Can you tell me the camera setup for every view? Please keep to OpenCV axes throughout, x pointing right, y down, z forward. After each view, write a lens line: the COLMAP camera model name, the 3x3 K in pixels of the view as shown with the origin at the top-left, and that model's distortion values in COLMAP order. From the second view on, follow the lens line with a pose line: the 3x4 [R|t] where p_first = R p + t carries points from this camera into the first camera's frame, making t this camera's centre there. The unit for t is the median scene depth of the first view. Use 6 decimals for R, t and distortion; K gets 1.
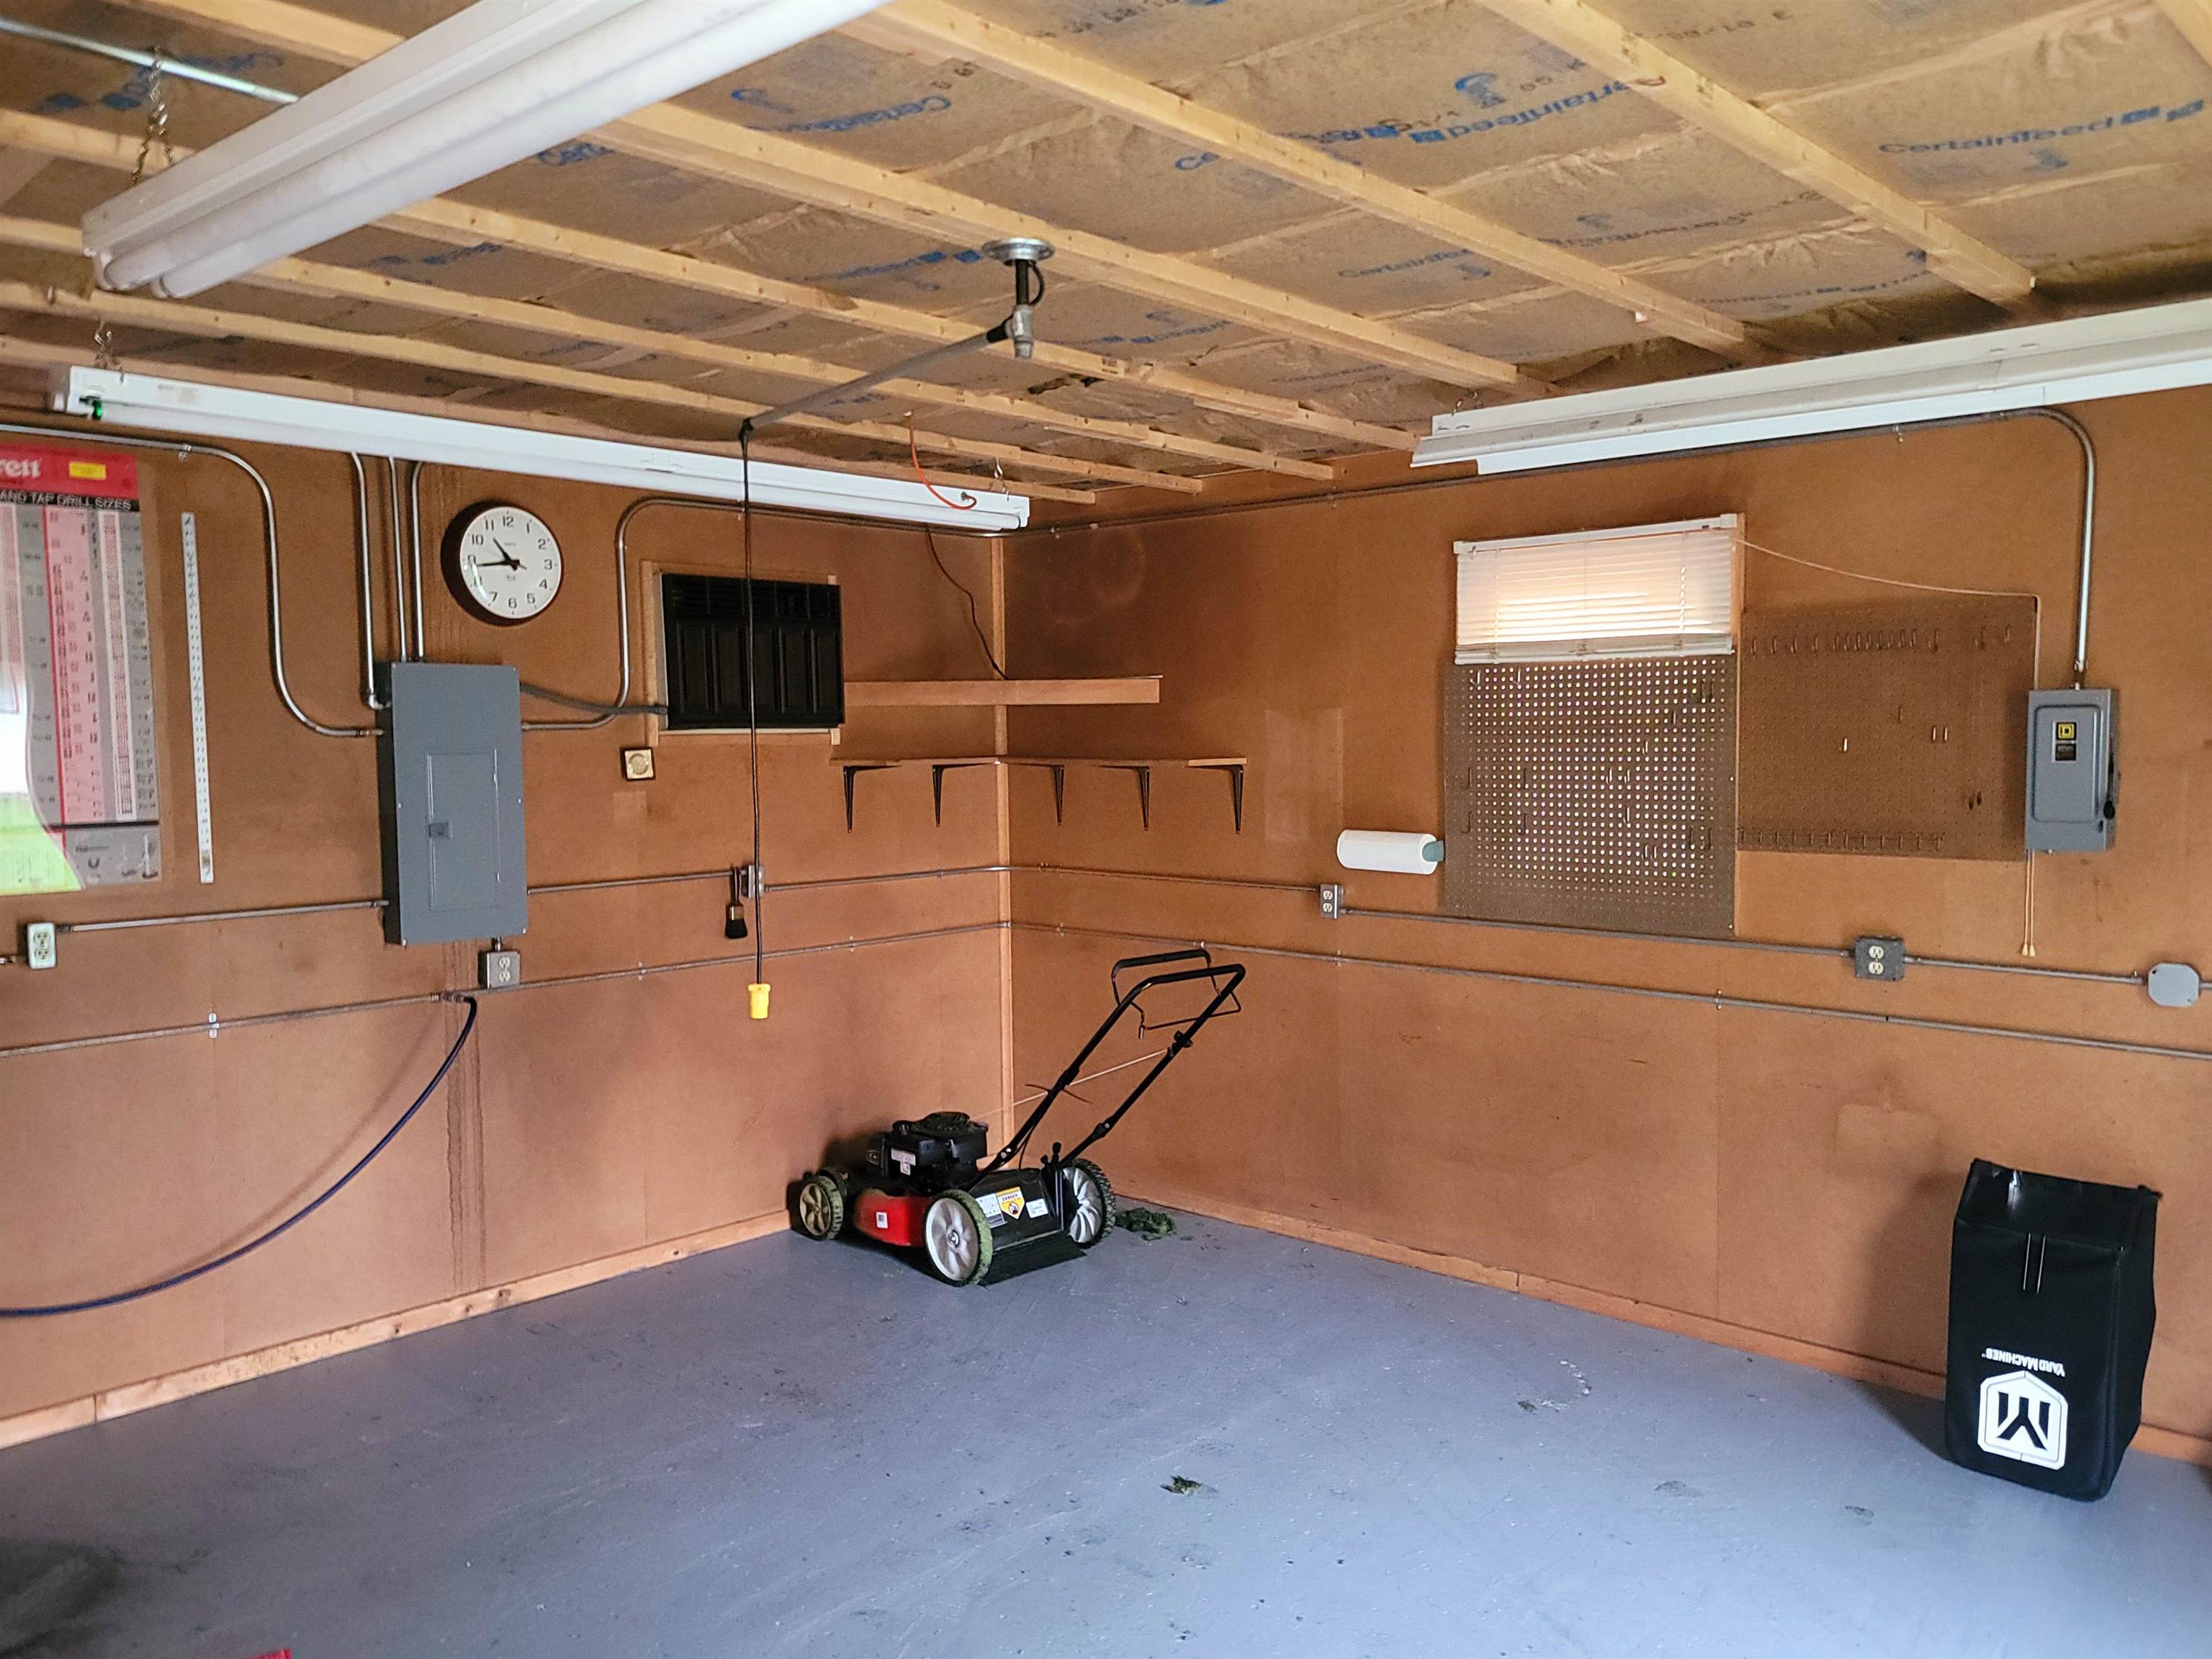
lens RADIAL K [[1723.6, 0, 1108.9], [0, 1723.6, 838.4], [0, 0, 1]] dist [0.109595, -0.114158]
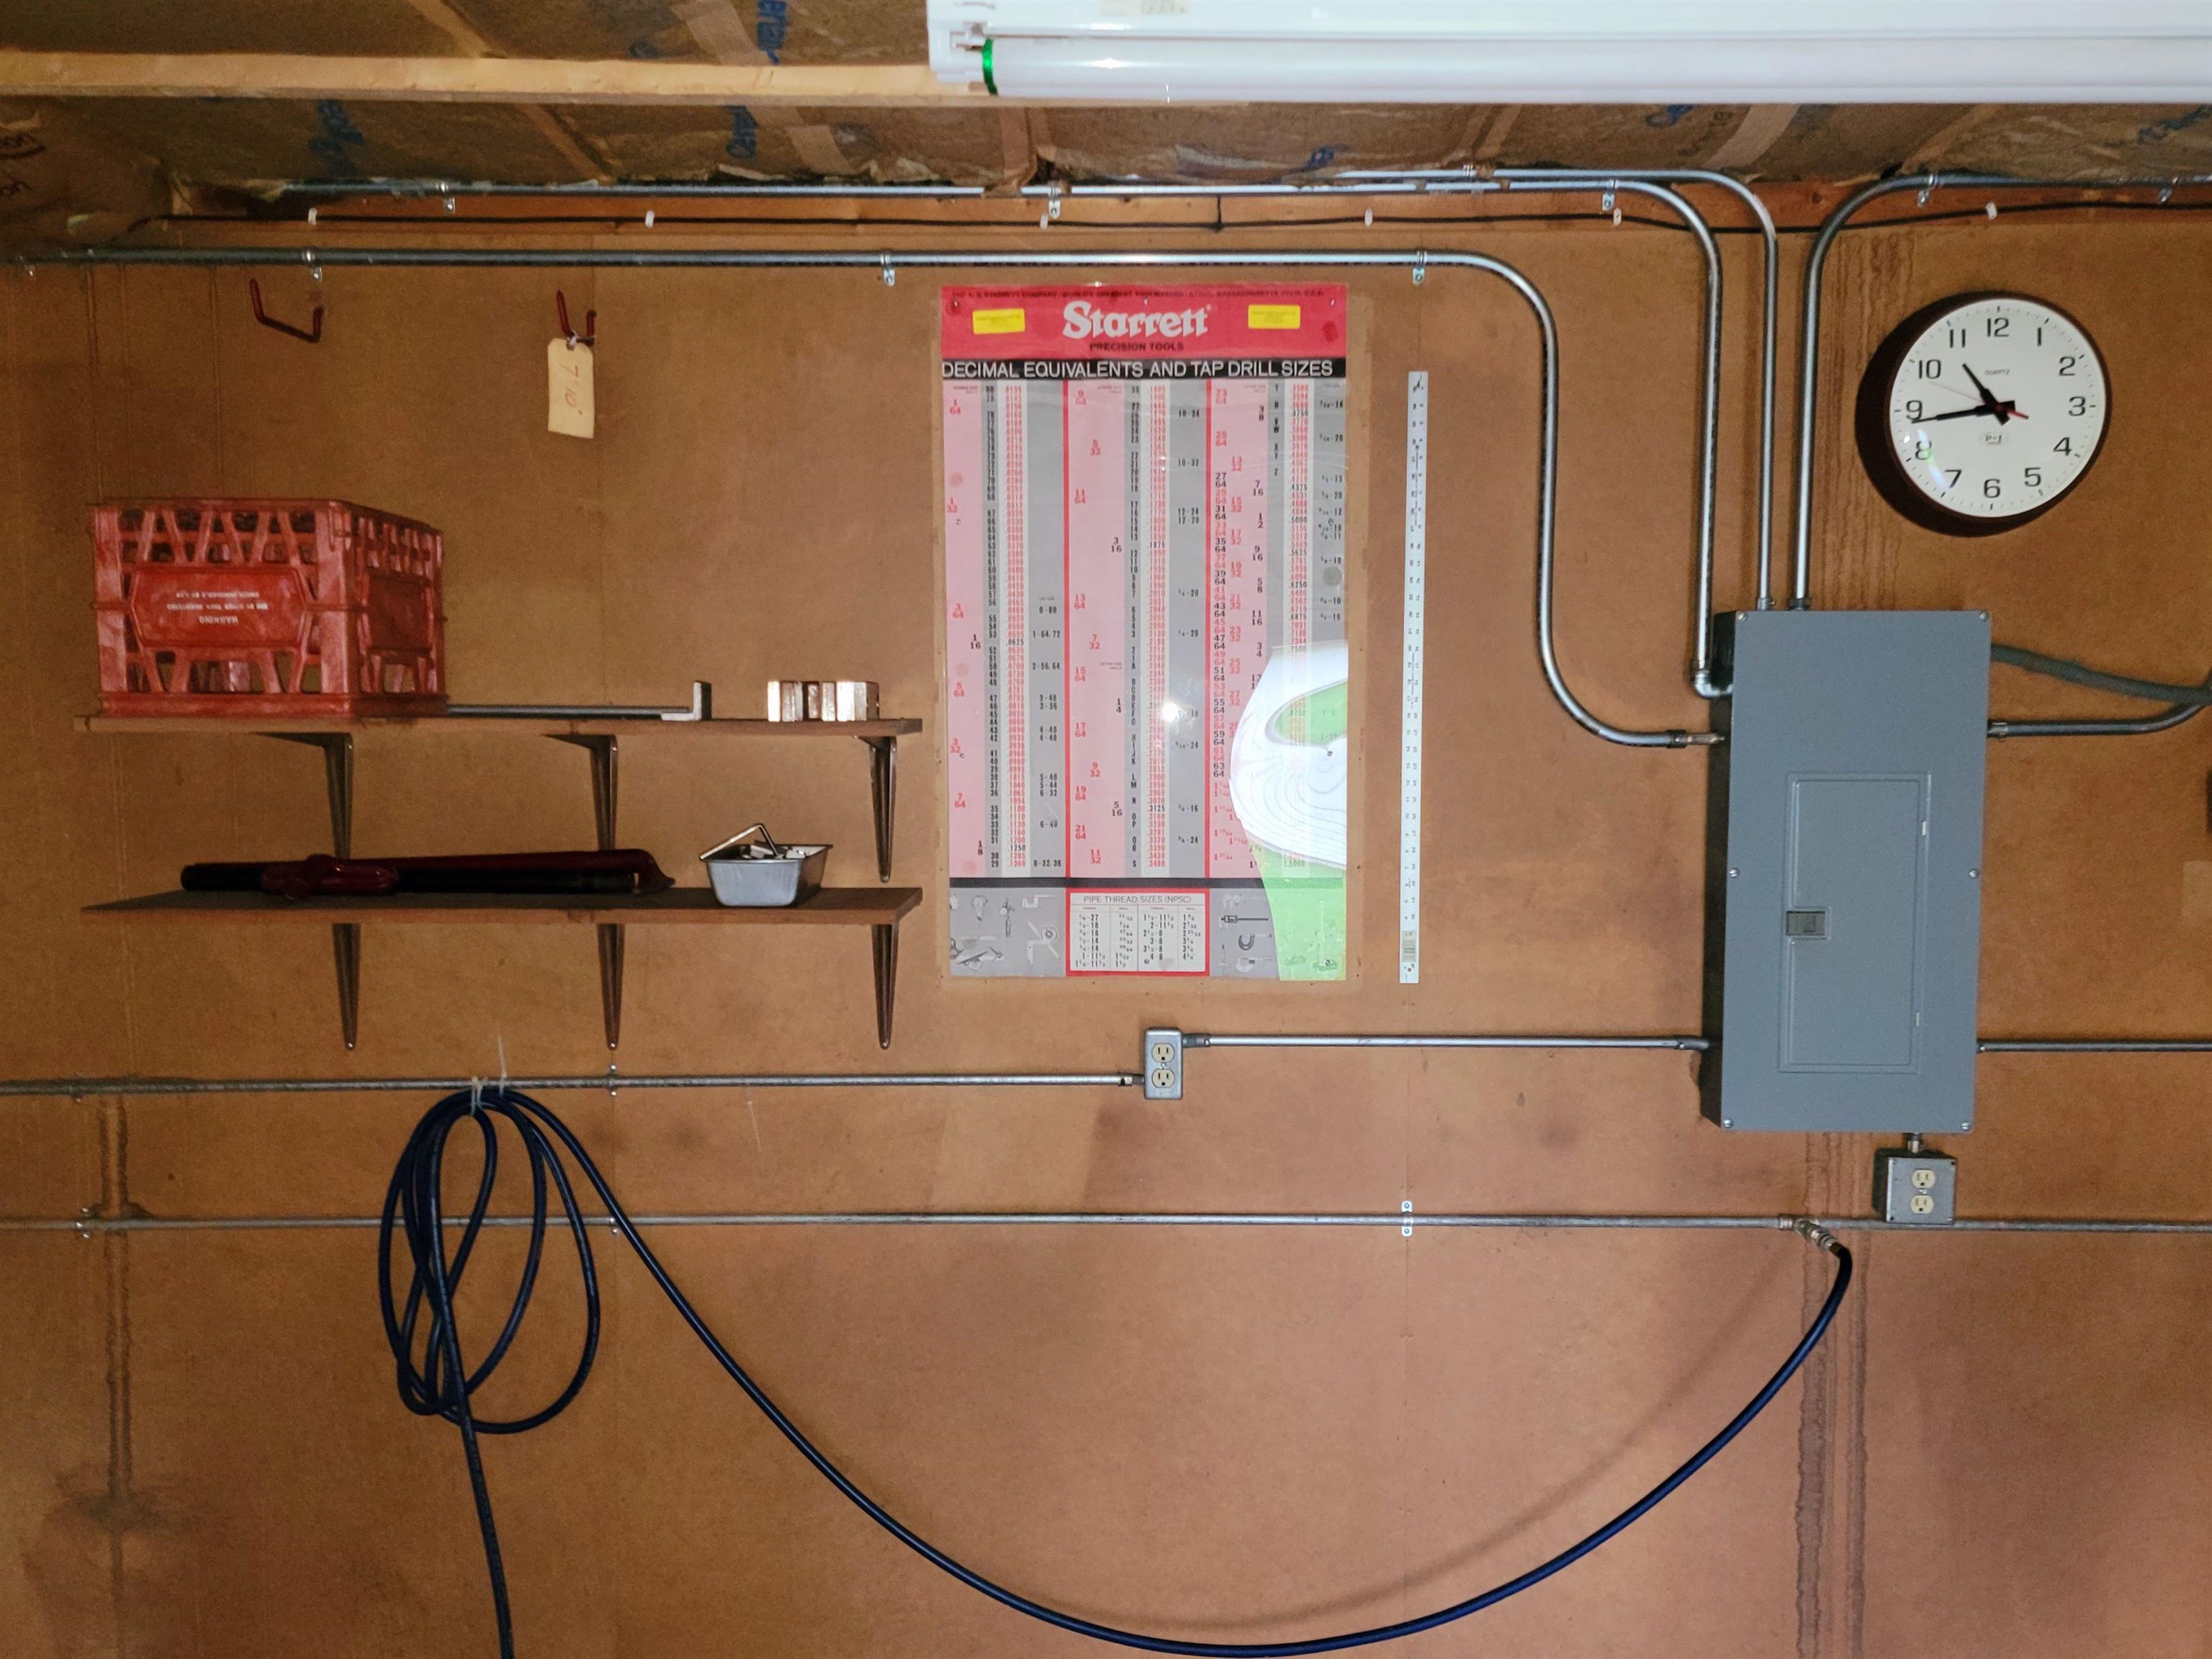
lens RADIAL K [[1723.6, 0, 1108.9], [0, 1723.6, 838.4], [0, 0, 1]] dist [0.109595, -0.114158]
pose [[0.673487, 0.064243, -0.736402, -0.136164], [-0.056772, 0.997769, 0.035123, -0.037901], [0.737016, 0.018152, 0.675632, 0.486615]]
